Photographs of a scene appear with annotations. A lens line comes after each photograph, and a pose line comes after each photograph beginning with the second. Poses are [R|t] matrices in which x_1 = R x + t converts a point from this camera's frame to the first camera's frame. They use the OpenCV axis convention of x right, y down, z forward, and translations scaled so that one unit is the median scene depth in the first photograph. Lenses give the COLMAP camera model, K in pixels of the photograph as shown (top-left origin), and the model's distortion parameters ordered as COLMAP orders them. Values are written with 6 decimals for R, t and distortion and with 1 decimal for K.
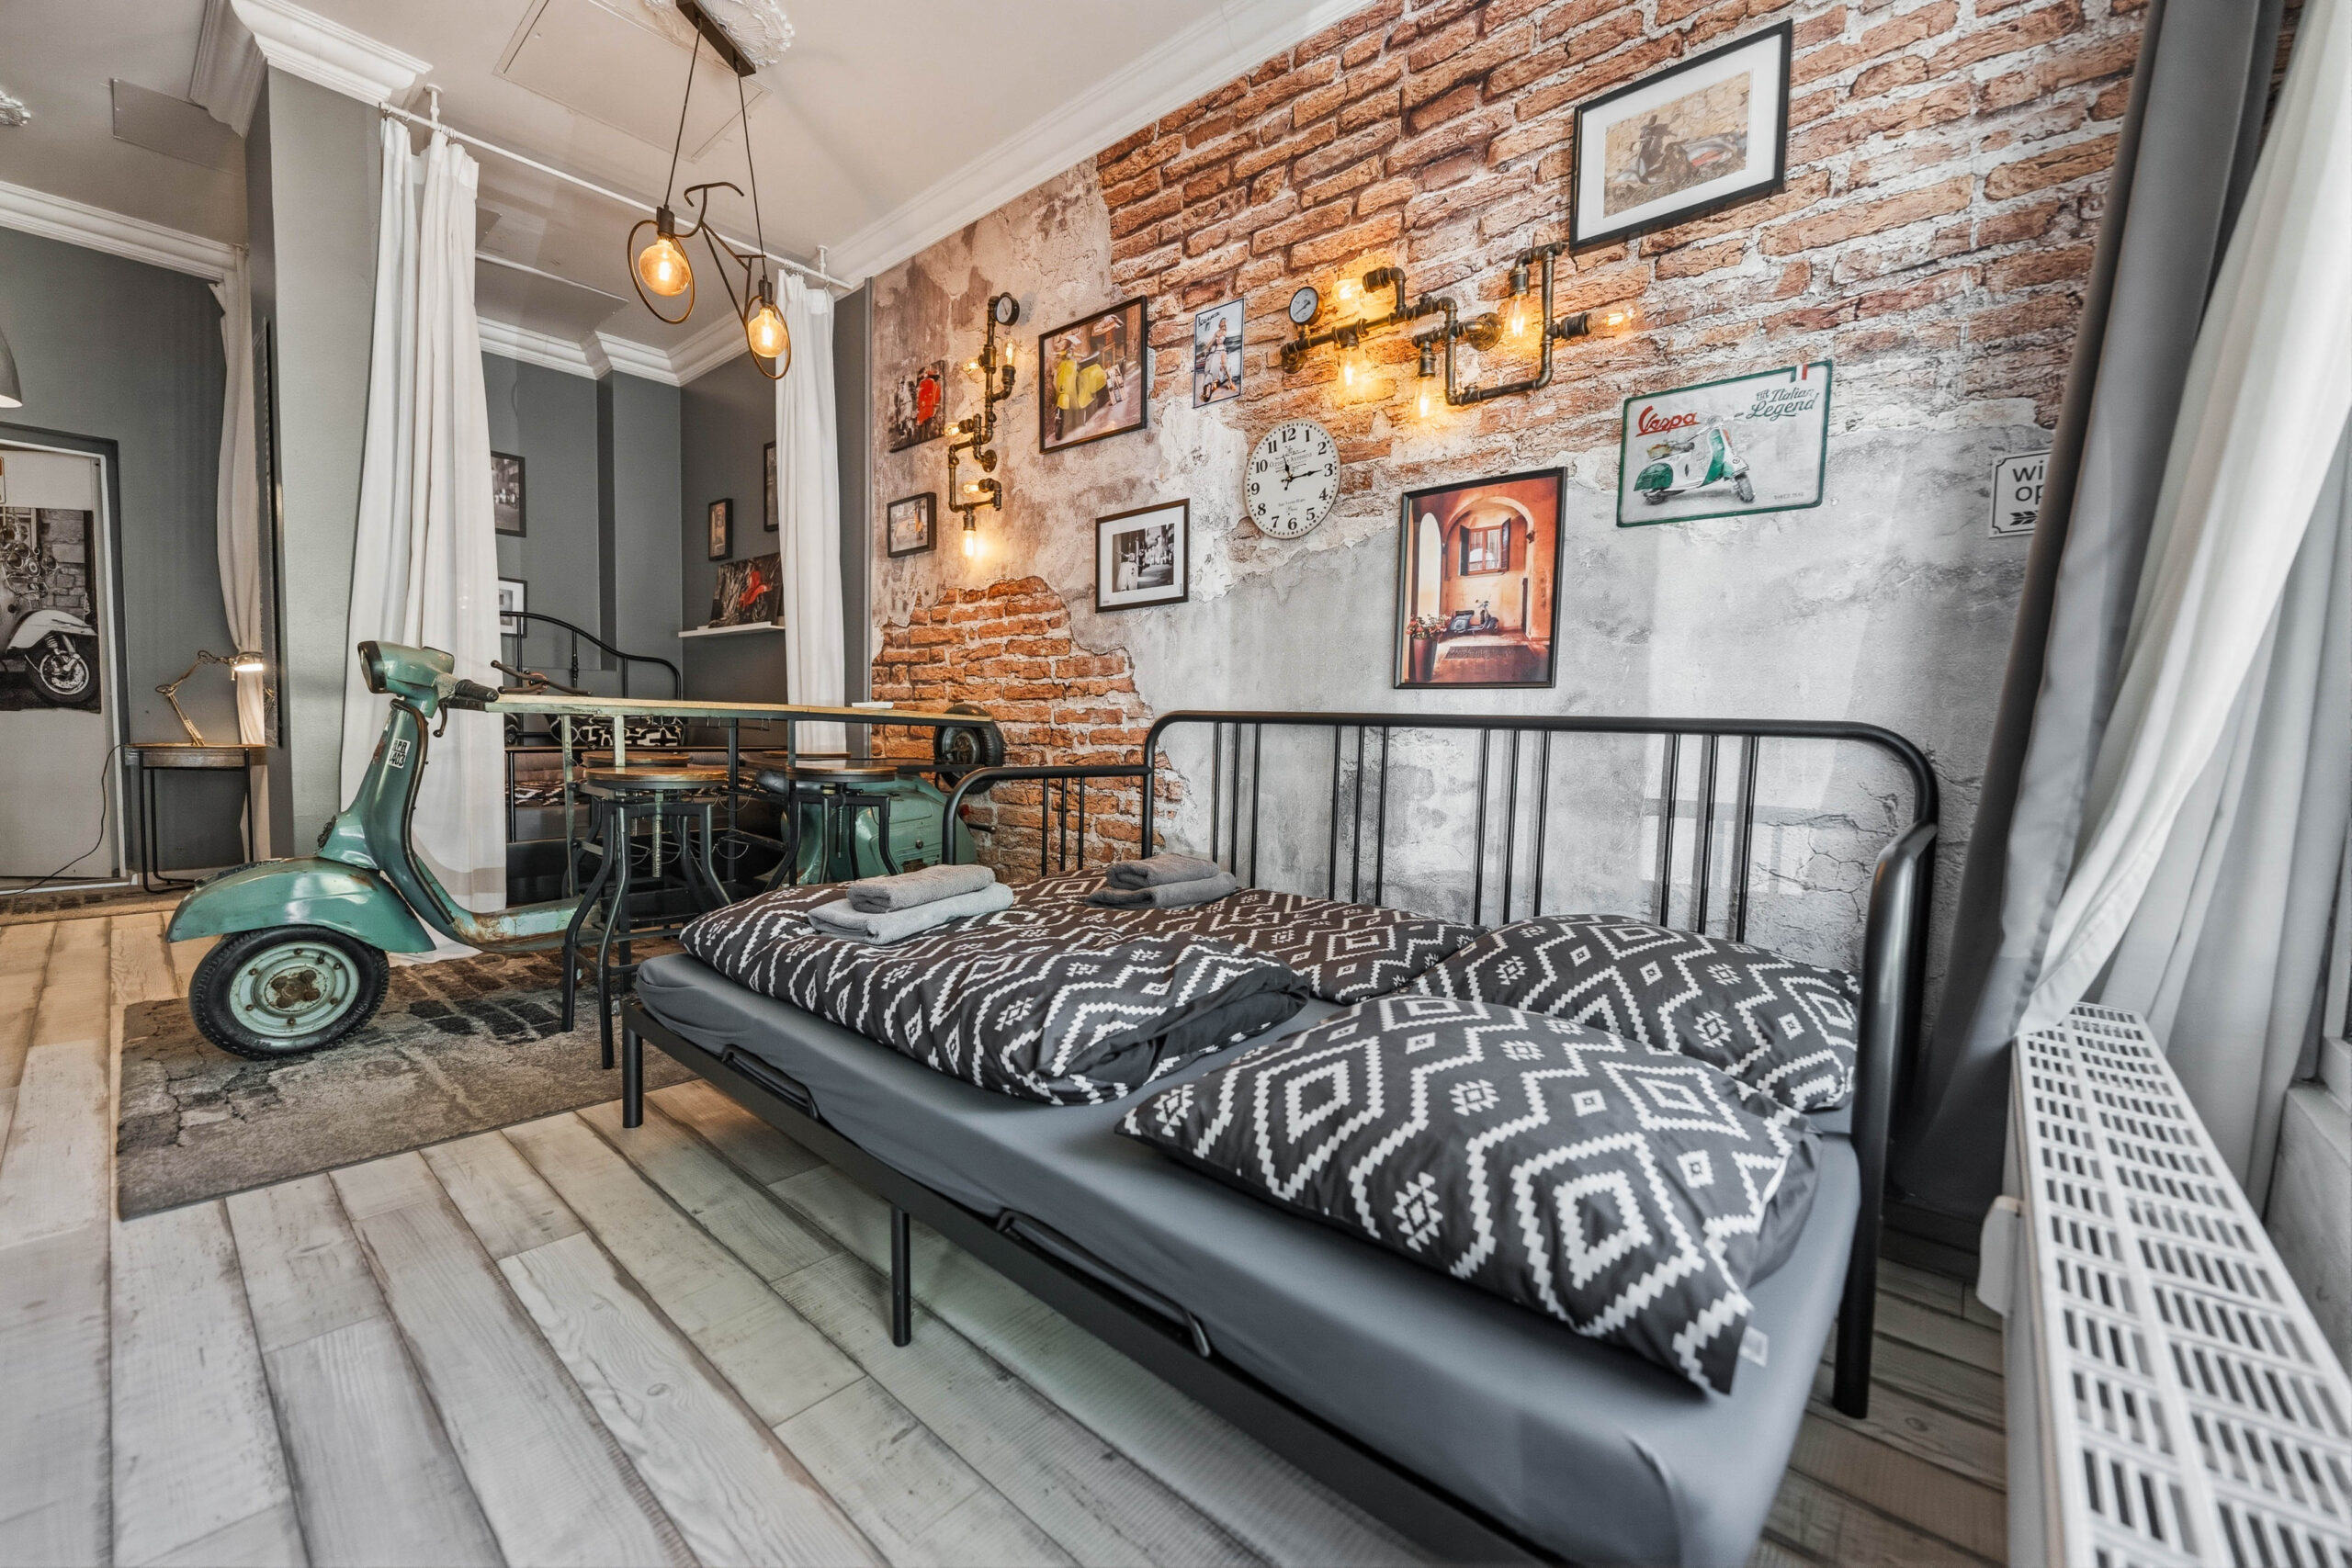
lens RADIAL K [[925.7, 0, 1164.3], [0, 925.7, 786.2], [0, 0, 1]] dist [-0.001318, -0.001371]
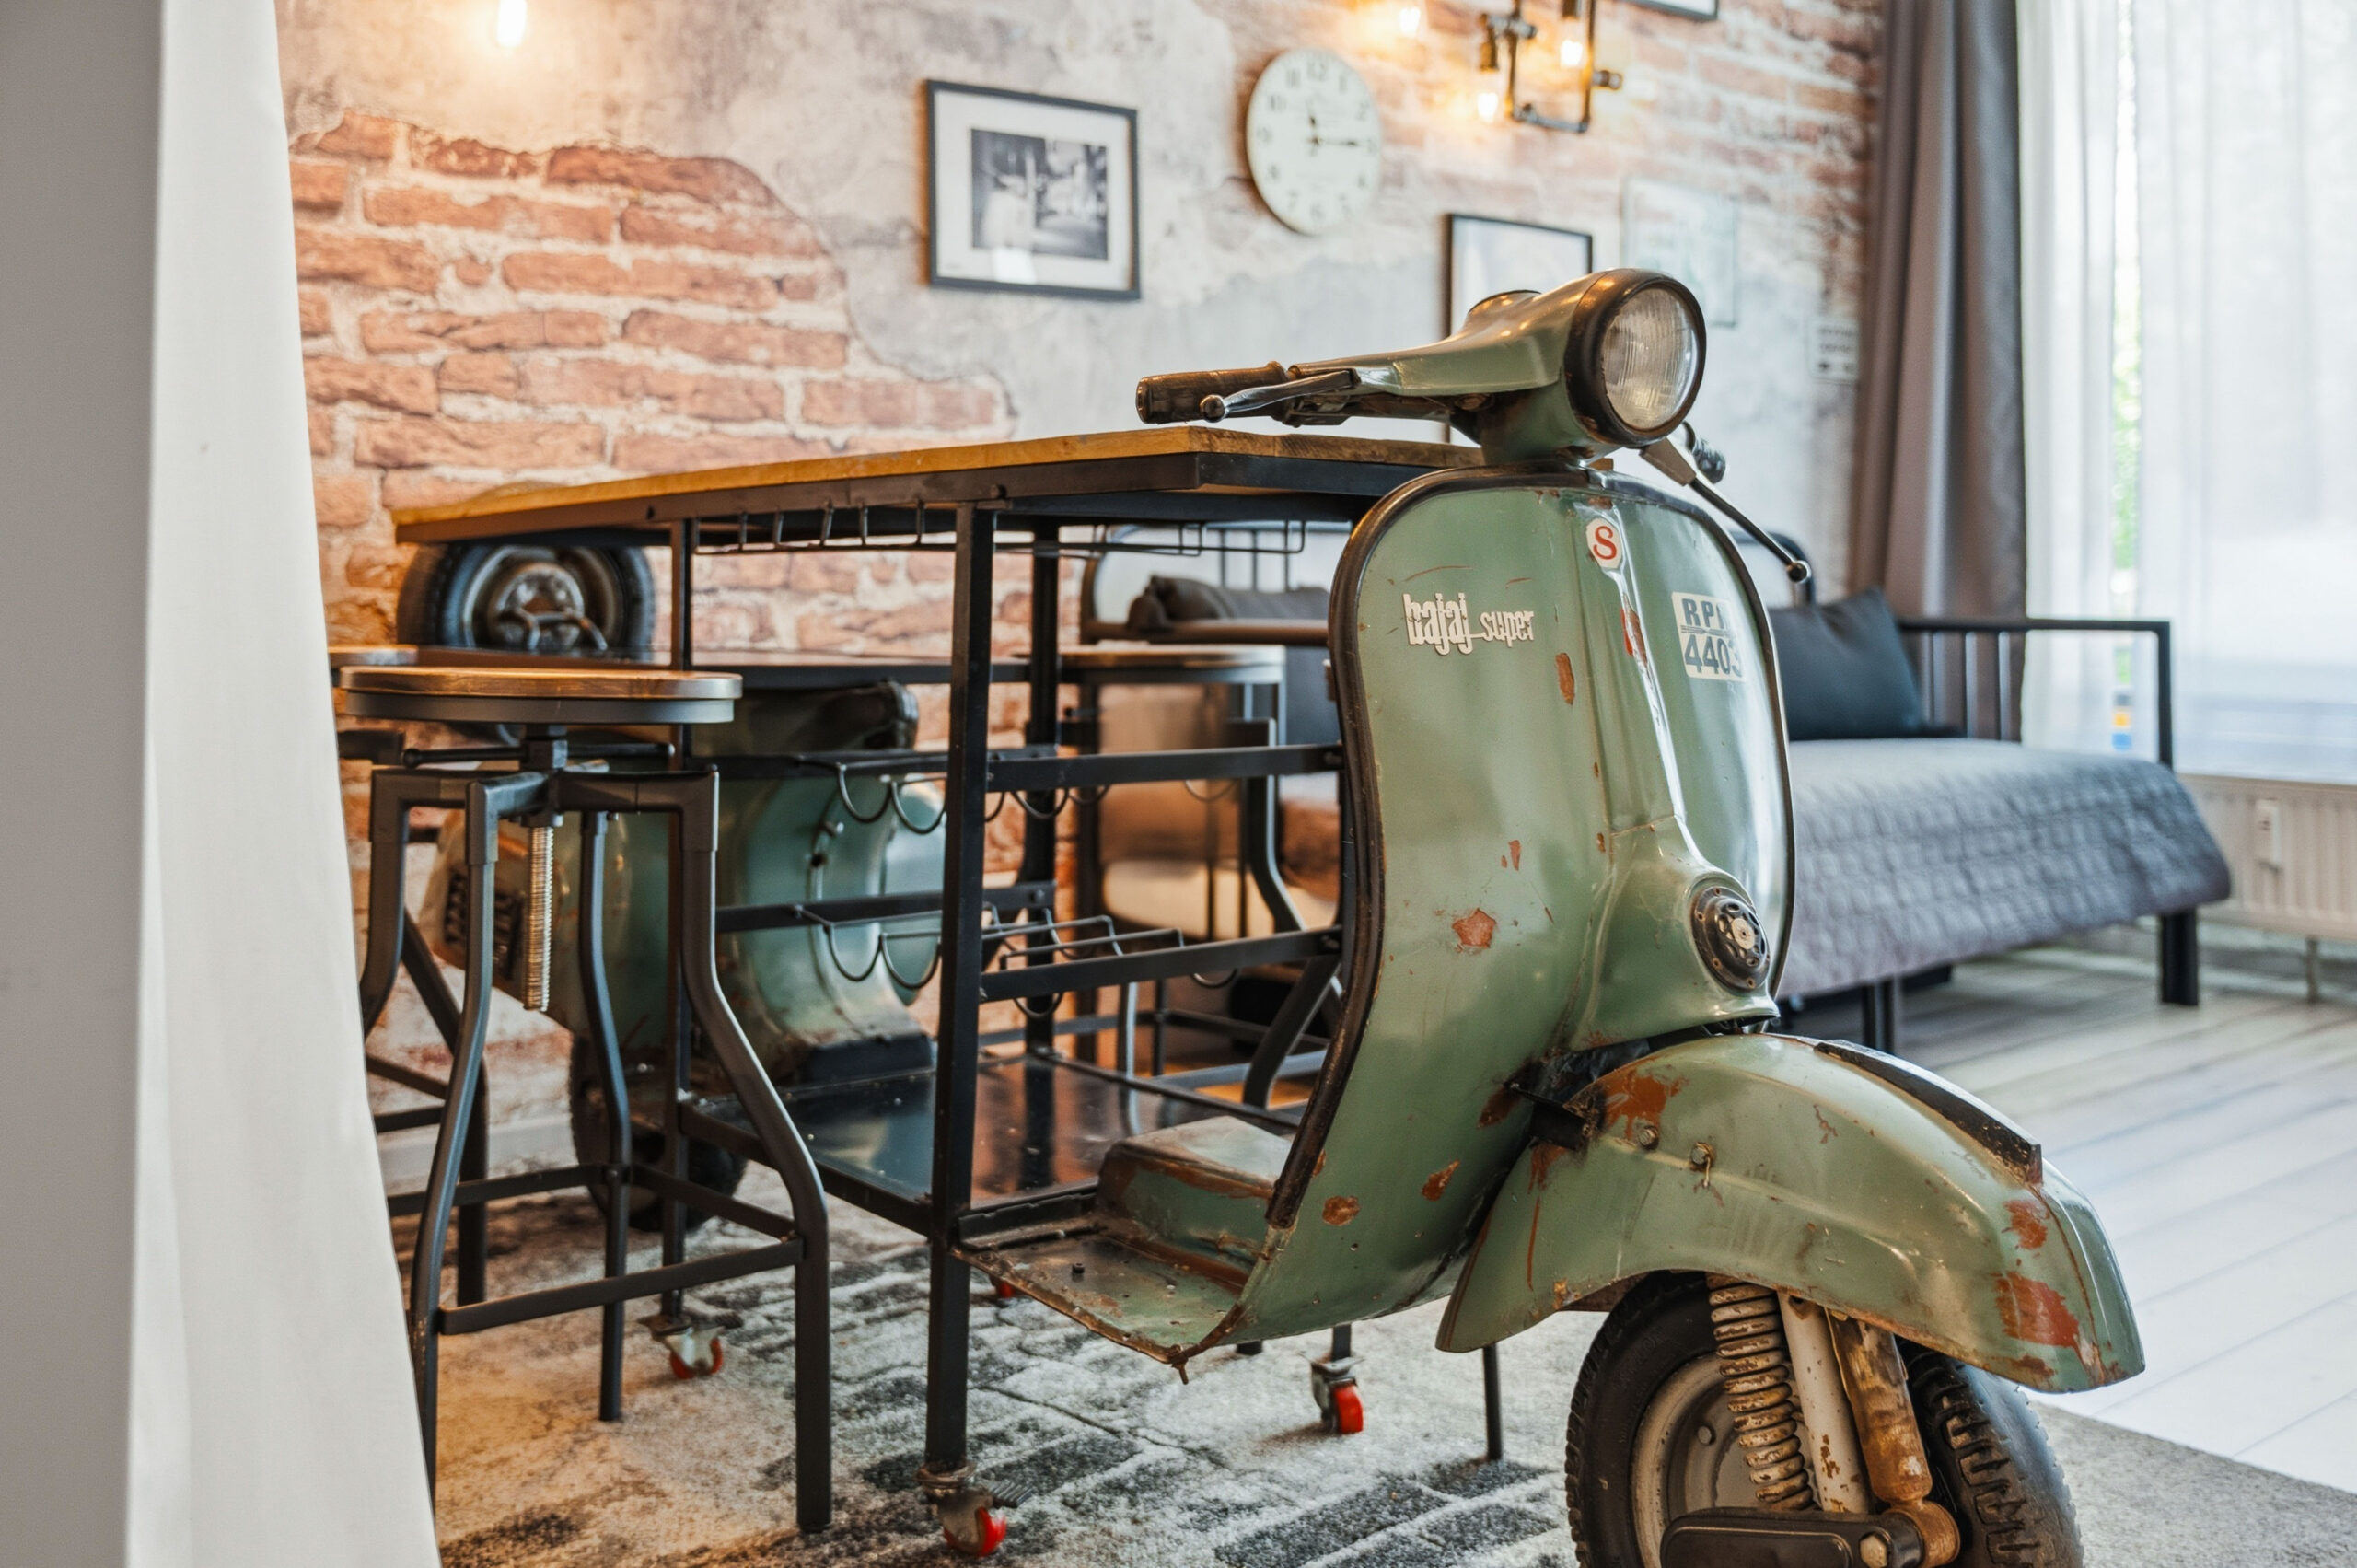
lens RADIAL K [[2252.3, 0, 1120.6], [0, 2252.3, 488.3], [0, 0, 1]] dist [-0.000619, 0.000000]
pose [[0.159778, 0.017257, 0.987002, -1.395287], [0.067176, 0.997339, -0.028312, -0.067237], [-0.984865, 0.070826, 0.158194, 0.926615]]
